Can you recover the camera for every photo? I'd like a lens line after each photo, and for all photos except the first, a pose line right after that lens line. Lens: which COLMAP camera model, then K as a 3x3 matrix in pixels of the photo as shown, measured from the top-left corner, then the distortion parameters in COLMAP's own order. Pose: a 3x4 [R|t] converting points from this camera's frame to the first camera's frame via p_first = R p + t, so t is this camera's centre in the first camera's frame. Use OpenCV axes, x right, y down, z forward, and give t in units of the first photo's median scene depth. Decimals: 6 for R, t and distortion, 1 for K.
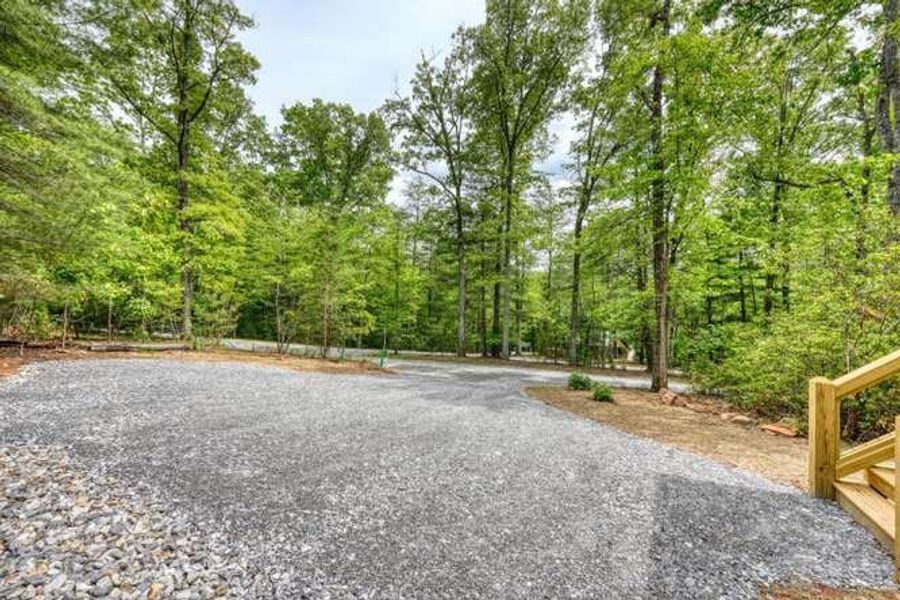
lens RADIAL K [[381.3, 0, 447.8], [0, 381.3, 298.6], [0, 0, 1]] dist [-0.004940, 0.003209]
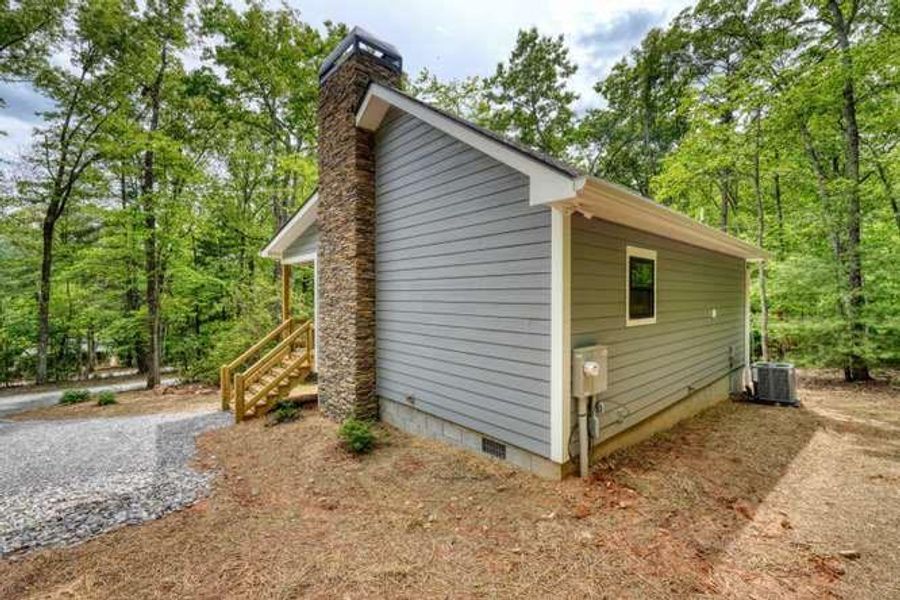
lens RADIAL K [[381.3, 0, 447.8], [0, 381.3, 298.6], [0, 0, 1]] dist [-0.004940, 0.003209]
pose [[0.385856, -0.020371, 0.922334, -0.163668], [-0.002784, 0.999726, 0.023246, -0.062322], [-0.922555, -0.011538, 0.385693, -0.279501]]
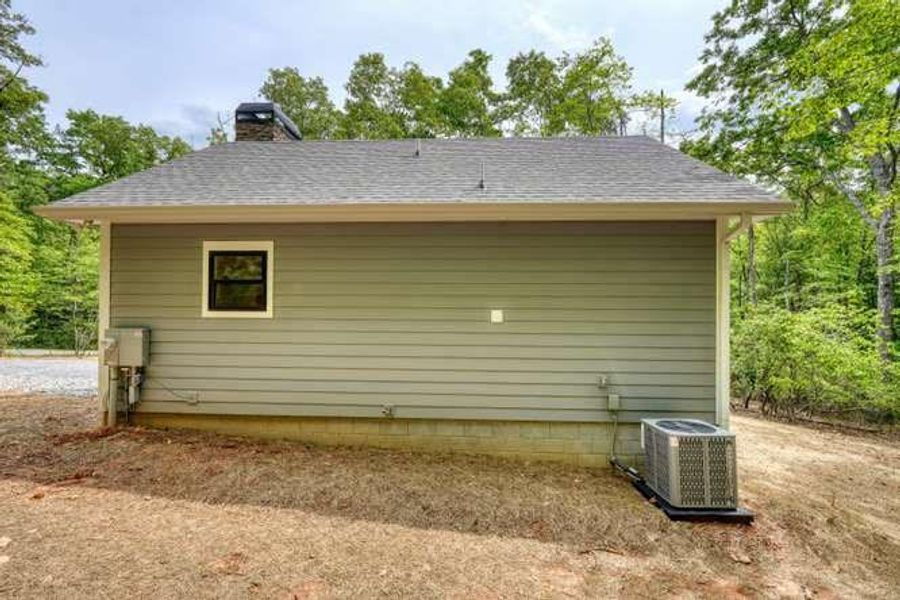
lens RADIAL K [[381.3, 0, 447.8], [0, 381.3, 298.6], [0, 0, 1]] dist [-0.004940, 0.003209]
pose [[0.924069, -0.002695, 0.382216, 0.212770], [0.002514, 0.999996, 0.000972, -0.049644], [-0.382218, 0.000063, 0.924072, -0.649020]]
